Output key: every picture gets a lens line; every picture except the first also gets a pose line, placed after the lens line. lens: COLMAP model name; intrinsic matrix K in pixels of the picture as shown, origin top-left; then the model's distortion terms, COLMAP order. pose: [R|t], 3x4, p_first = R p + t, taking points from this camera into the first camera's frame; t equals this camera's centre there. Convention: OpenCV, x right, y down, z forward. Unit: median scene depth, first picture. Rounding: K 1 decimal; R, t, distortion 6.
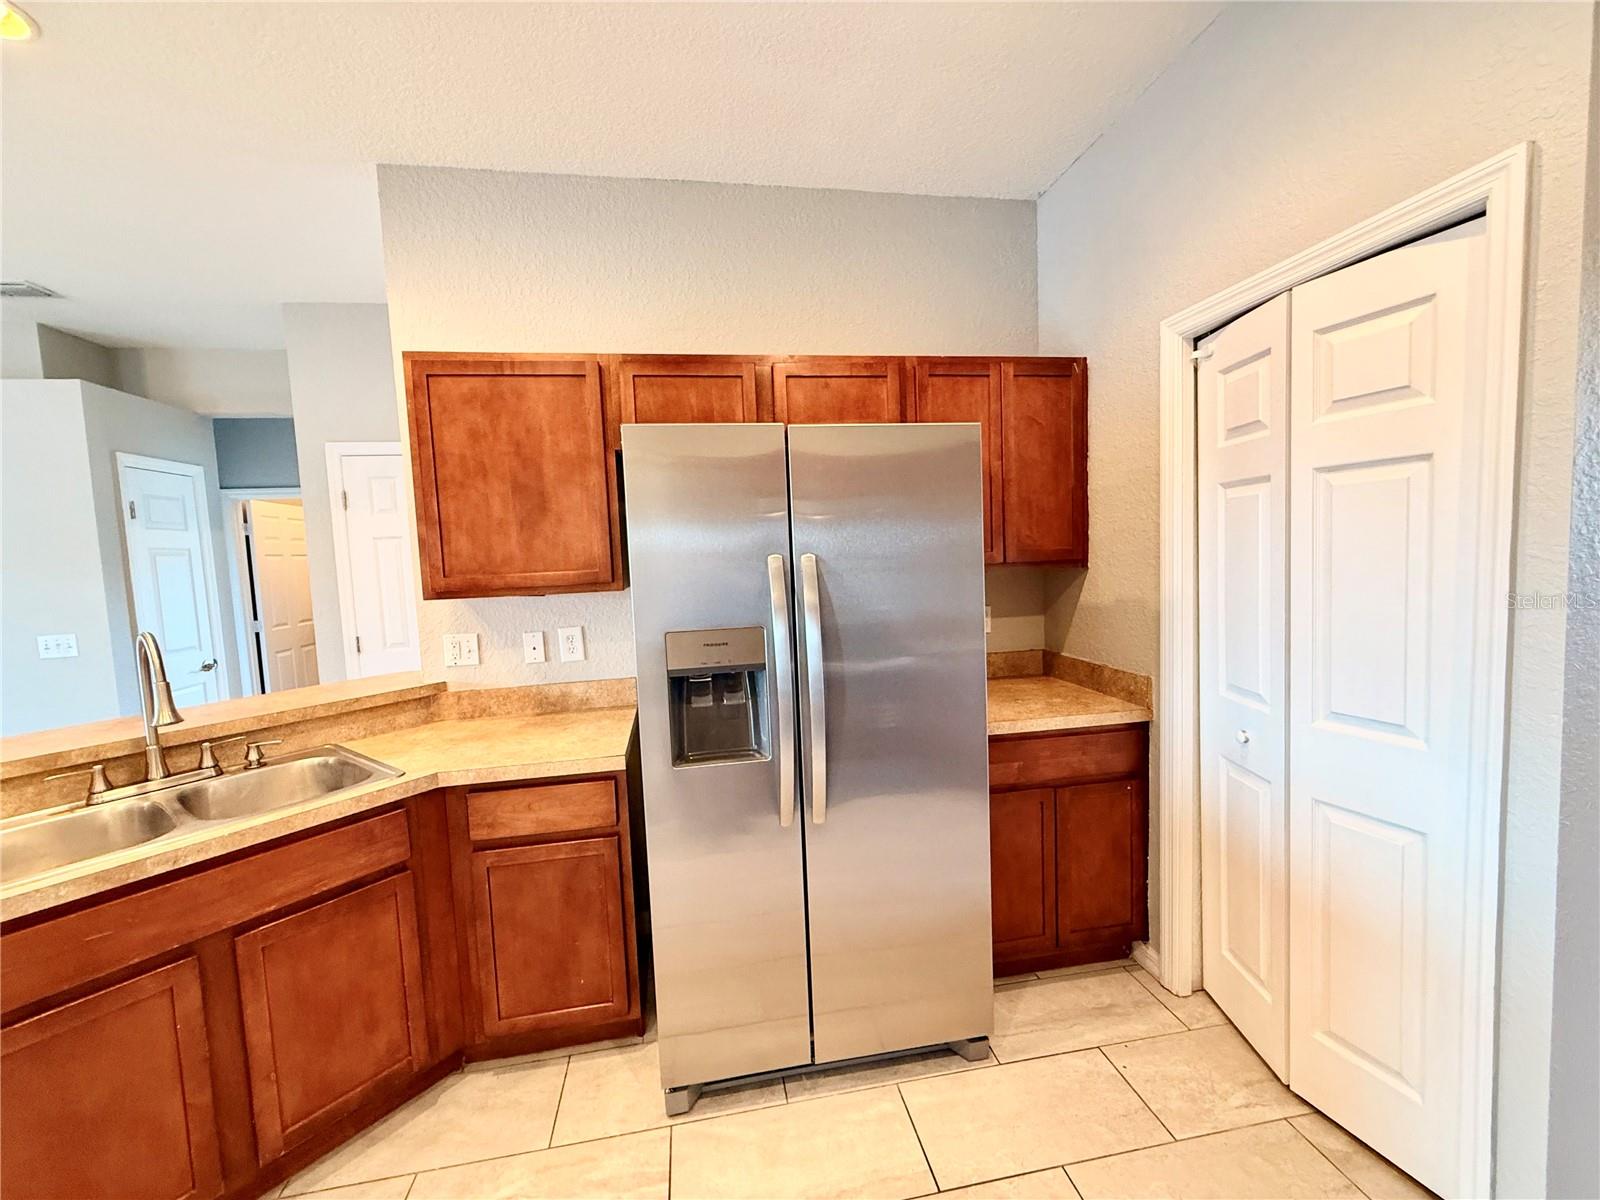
lens RADIAL K [[637.0, 0, 792.3], [0, 637.0, 600.0], [0, 0, 1]] dist [-0.000108, 0.001178]
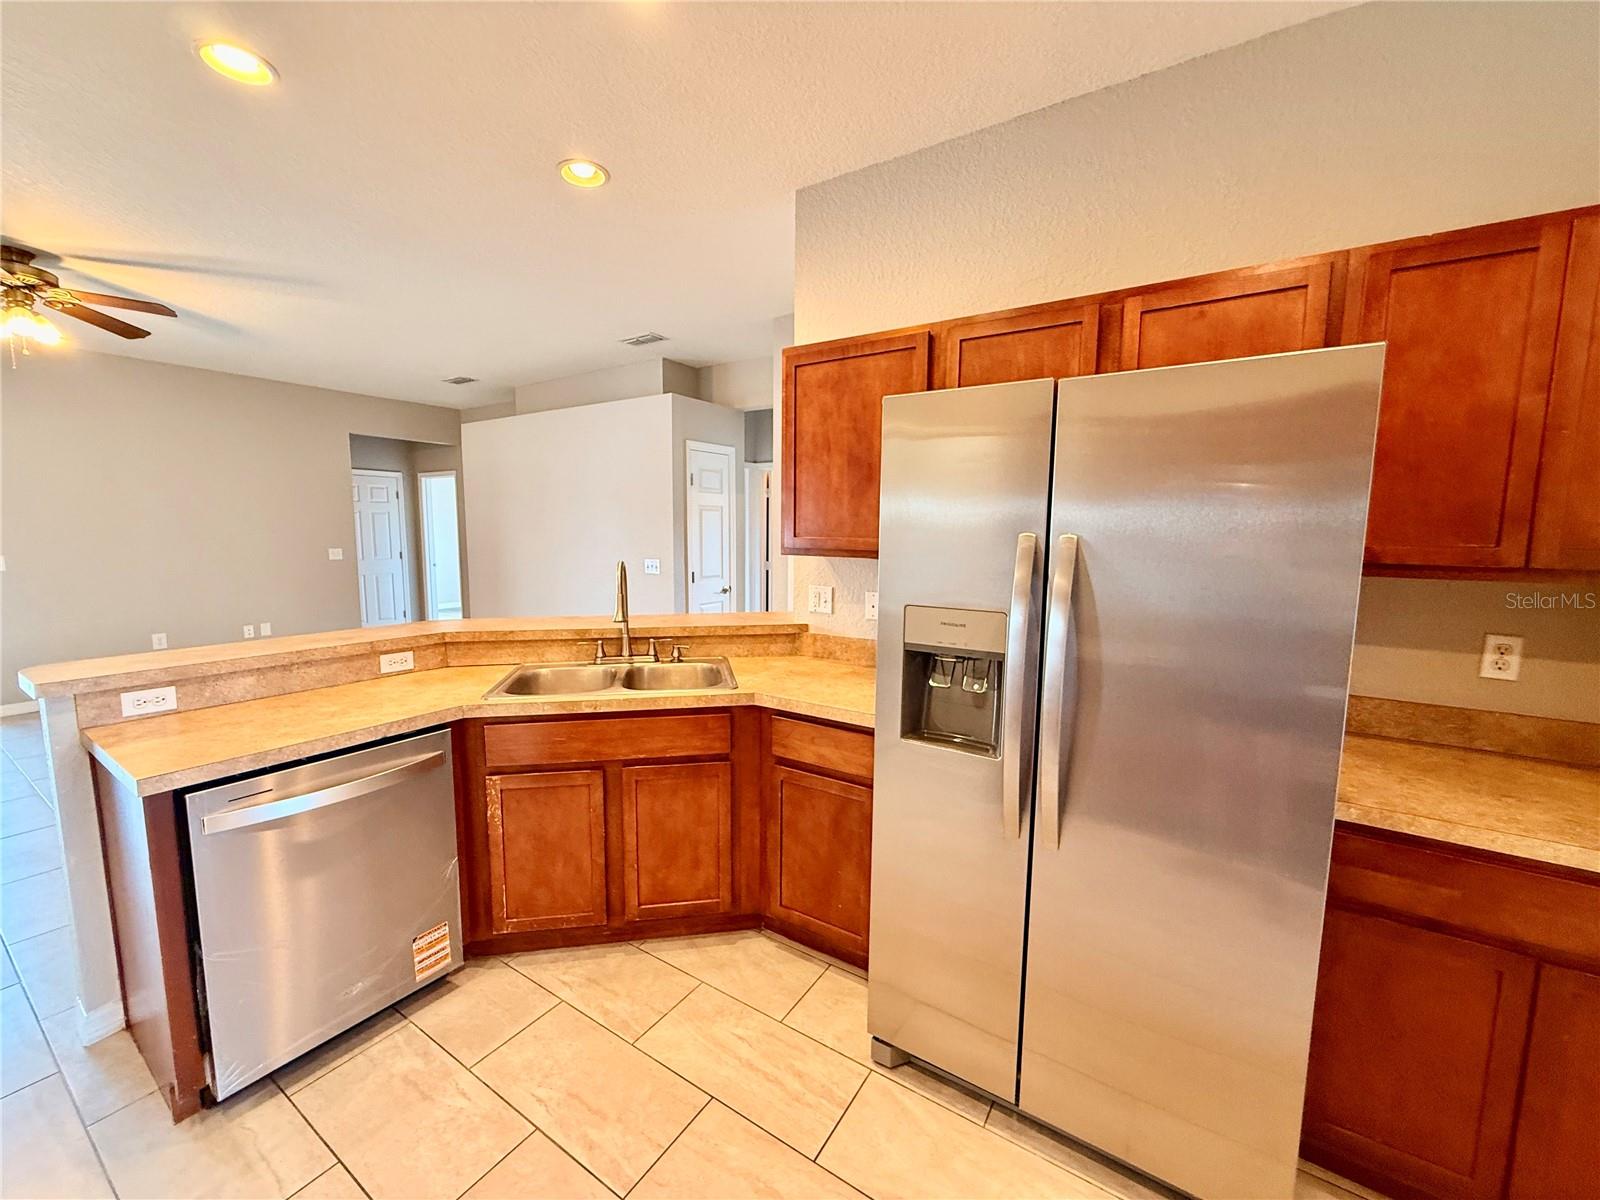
lens RADIAL K [[637.0, 0, 791.8], [0, 637.0, 598.0], [0, 0, 1]] dist [-0.000108, 0.001178]
pose [[0.732946, 0.122755, -0.669120, 0.295254], [-0.088989, 0.992434, 0.084592, -0.024621], [0.674441, -0.002457, 0.738324, 0.123201]]
